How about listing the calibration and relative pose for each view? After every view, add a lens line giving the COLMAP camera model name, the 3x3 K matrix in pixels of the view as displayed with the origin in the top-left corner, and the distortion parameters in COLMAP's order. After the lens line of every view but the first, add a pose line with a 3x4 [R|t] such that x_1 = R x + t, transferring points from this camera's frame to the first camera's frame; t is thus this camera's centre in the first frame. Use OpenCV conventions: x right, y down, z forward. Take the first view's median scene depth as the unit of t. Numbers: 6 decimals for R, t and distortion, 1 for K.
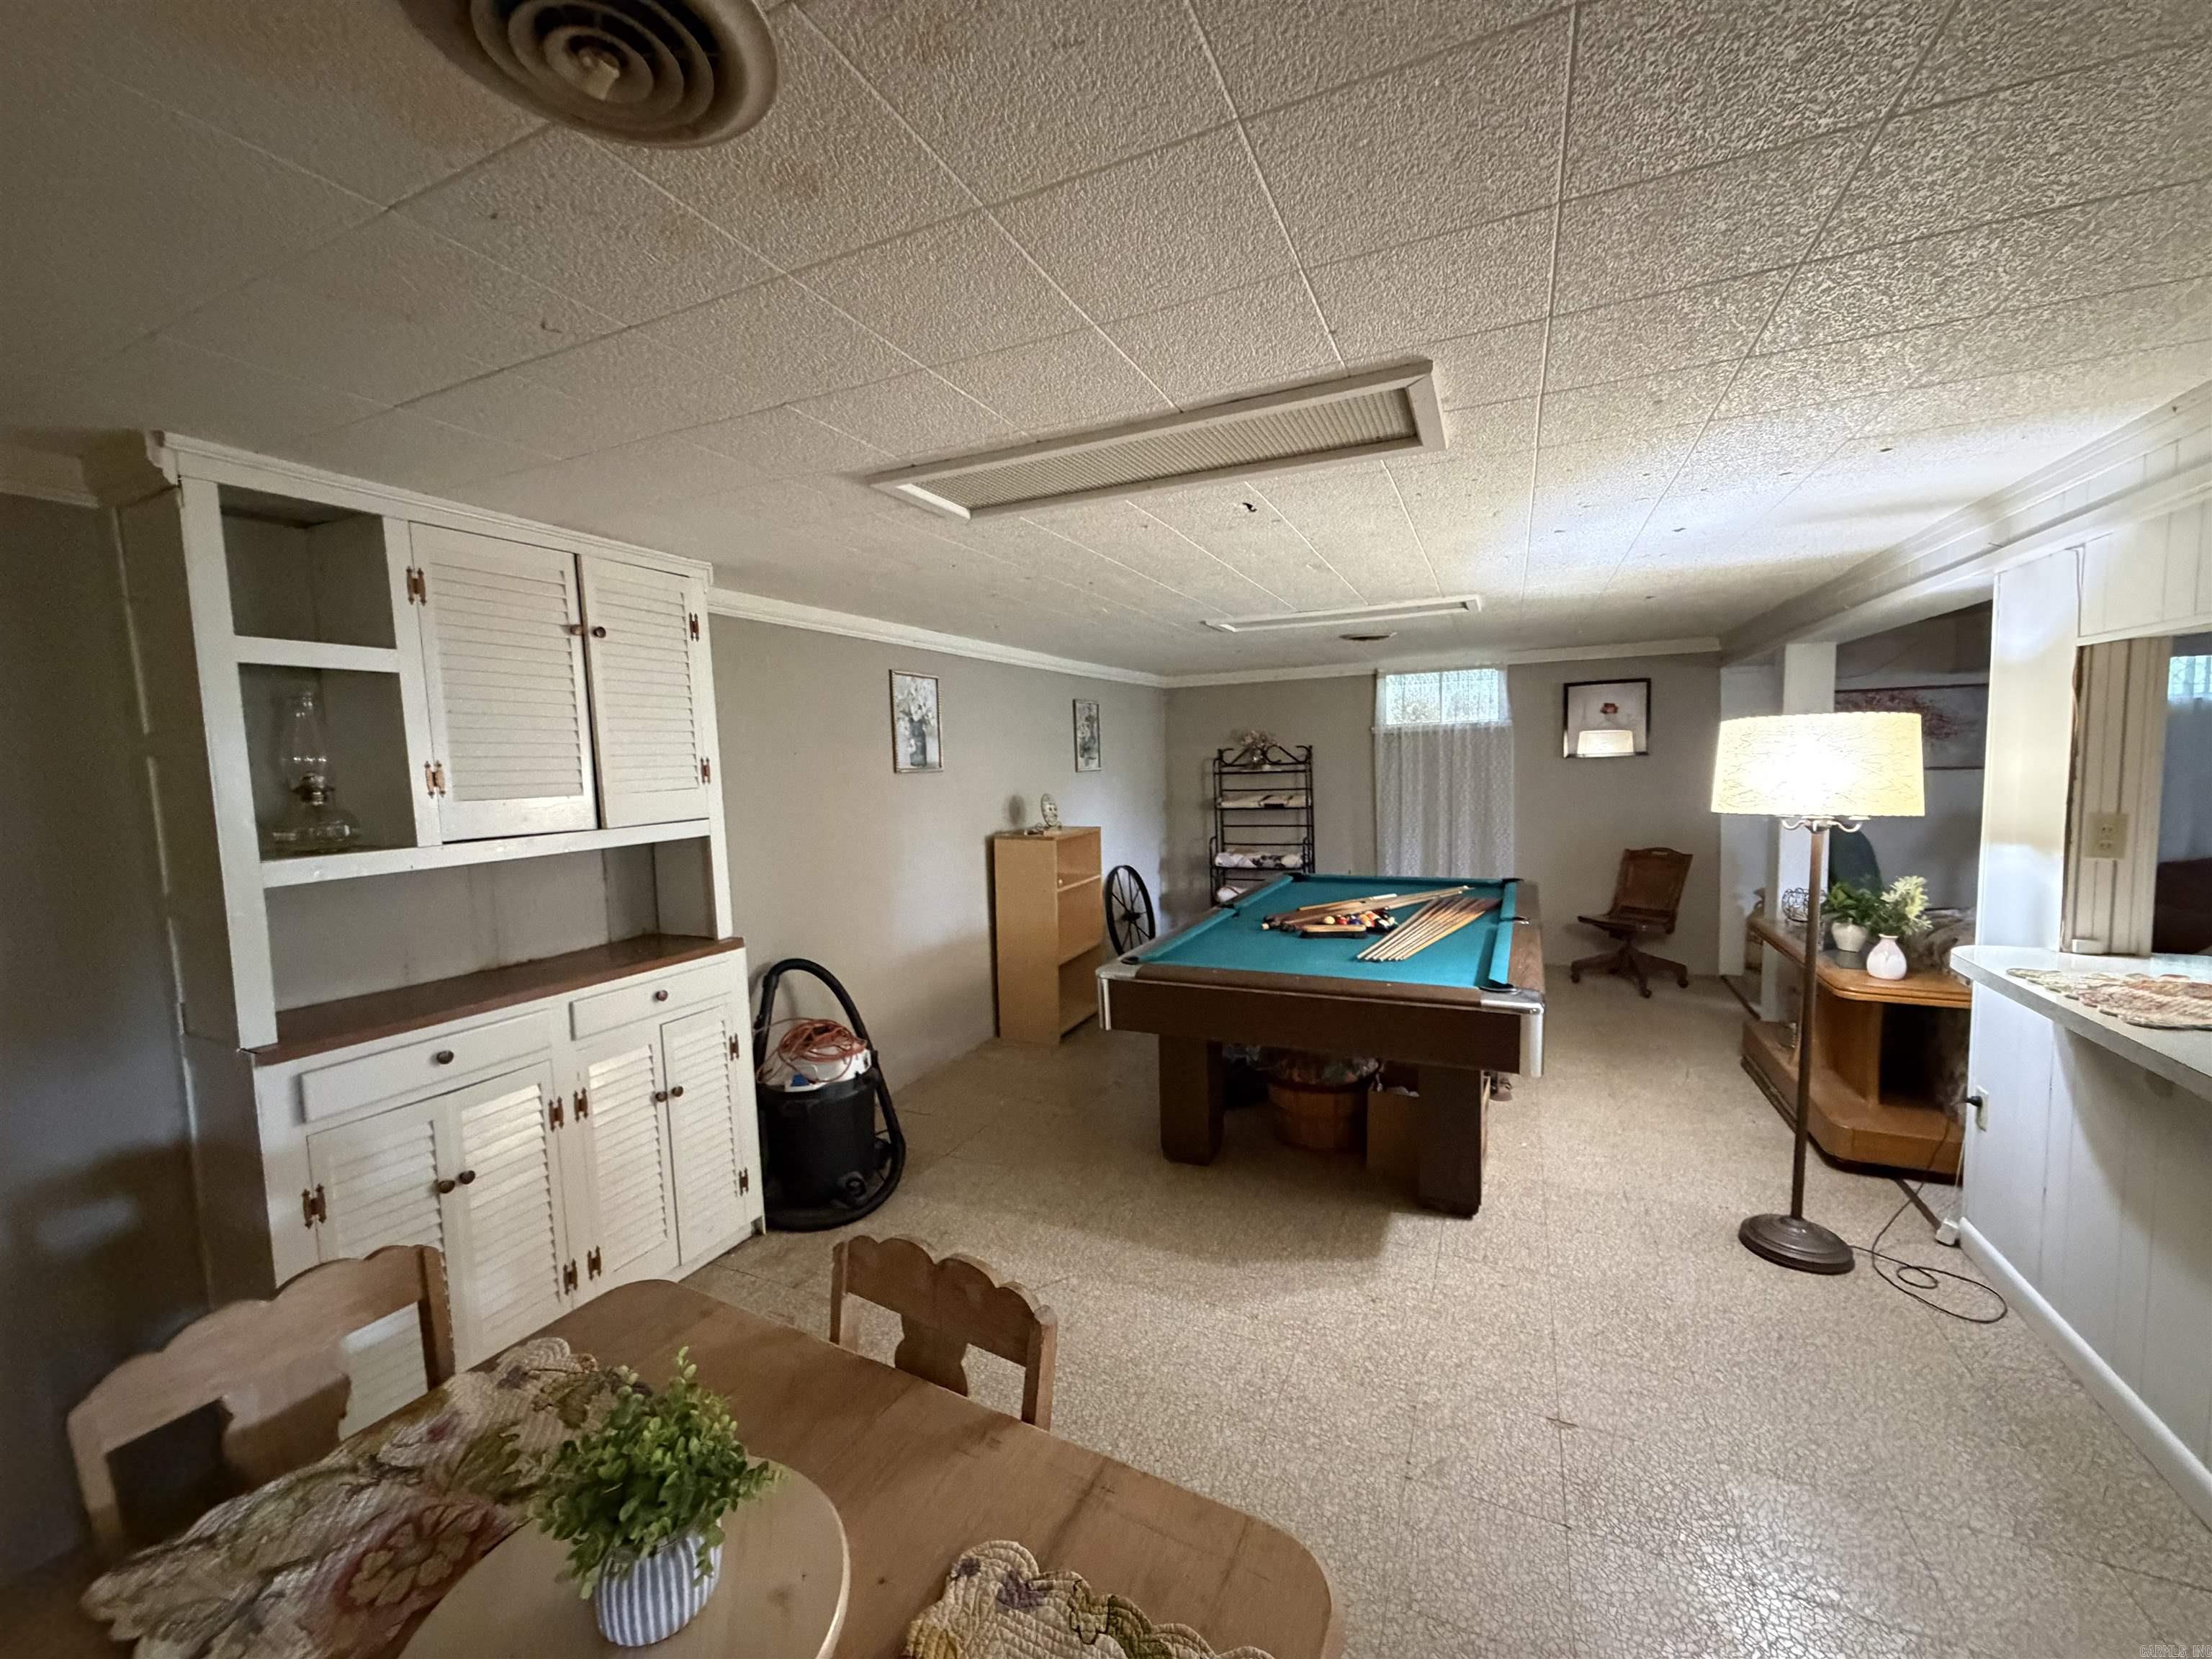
lens RADIAL K [[880.1, 0, 1095.4], [0, 880.1, 832.8], [0, 0, 1]] dist [0.000115, -0.000430]
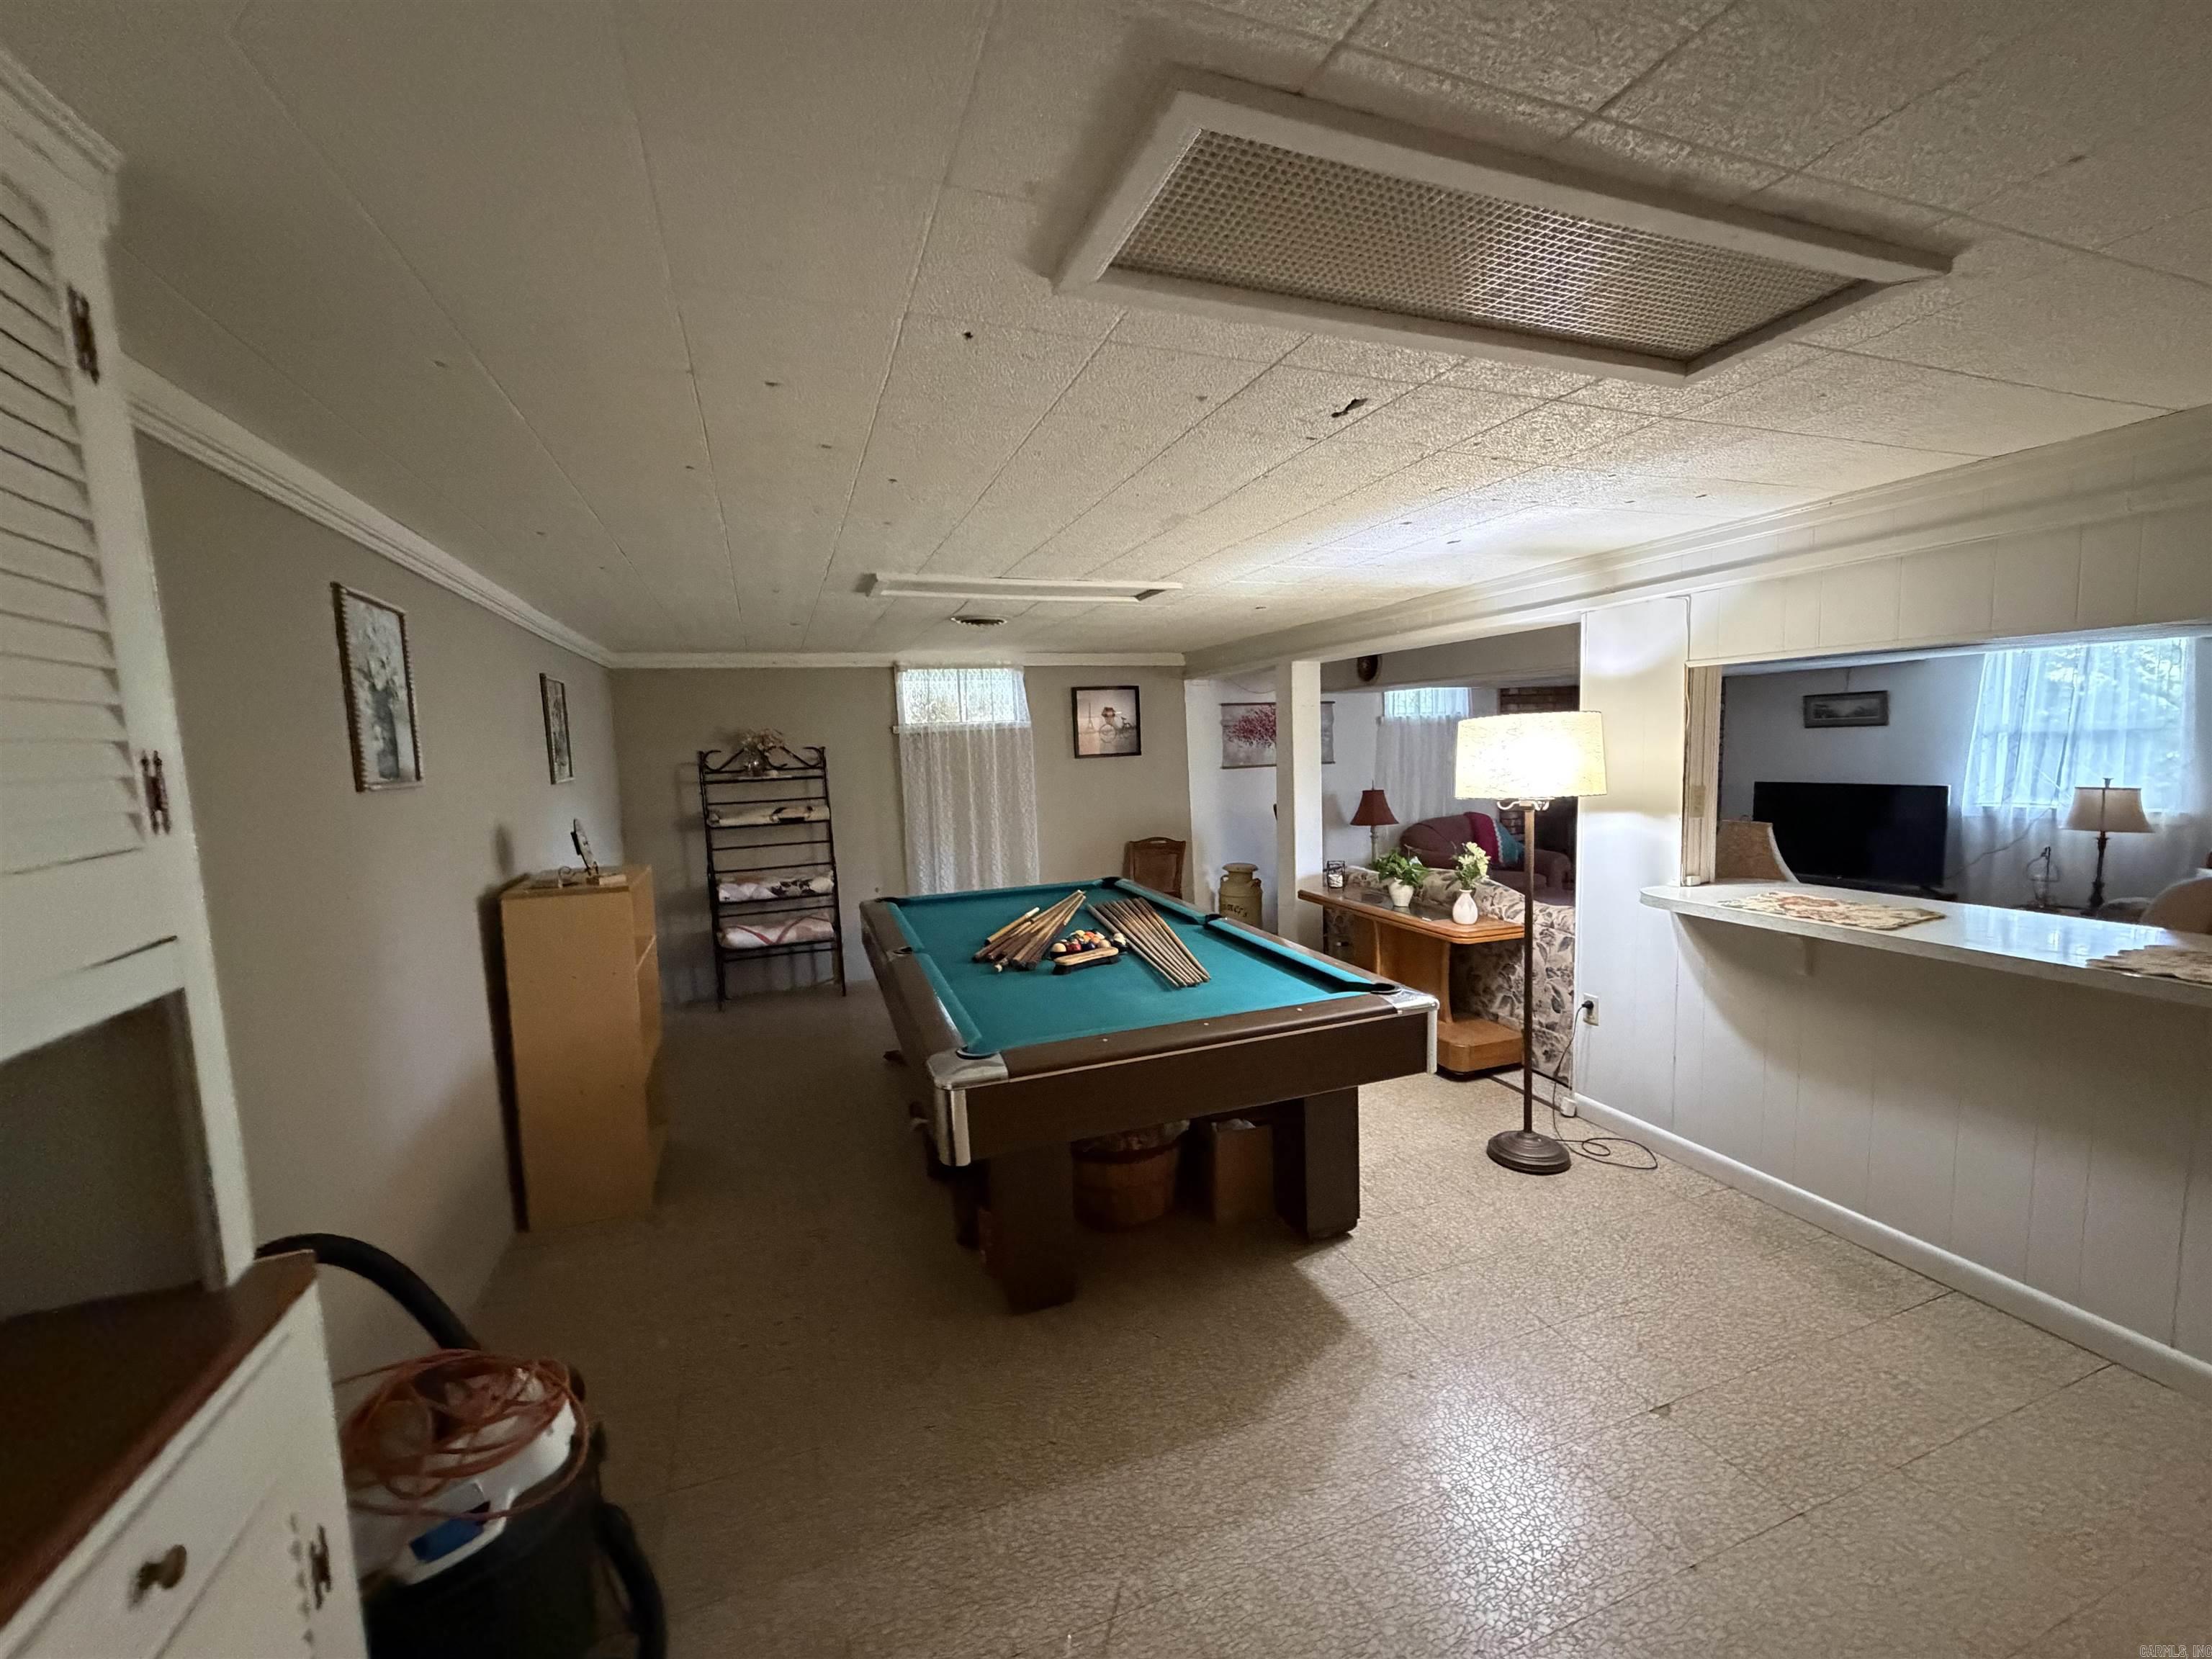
lens RADIAL K [[880.1, 0, 1107.6], [0, 880.1, 832.1], [0, 0, 1]] dist [0.000115, -0.000430]
pose [[0.702176, -0.066490, 0.708892, -0.199482], [0.072817, 0.997116, 0.021397, -0.017896], [-0.708270, 0.036595, 0.704993, 0.246405]]
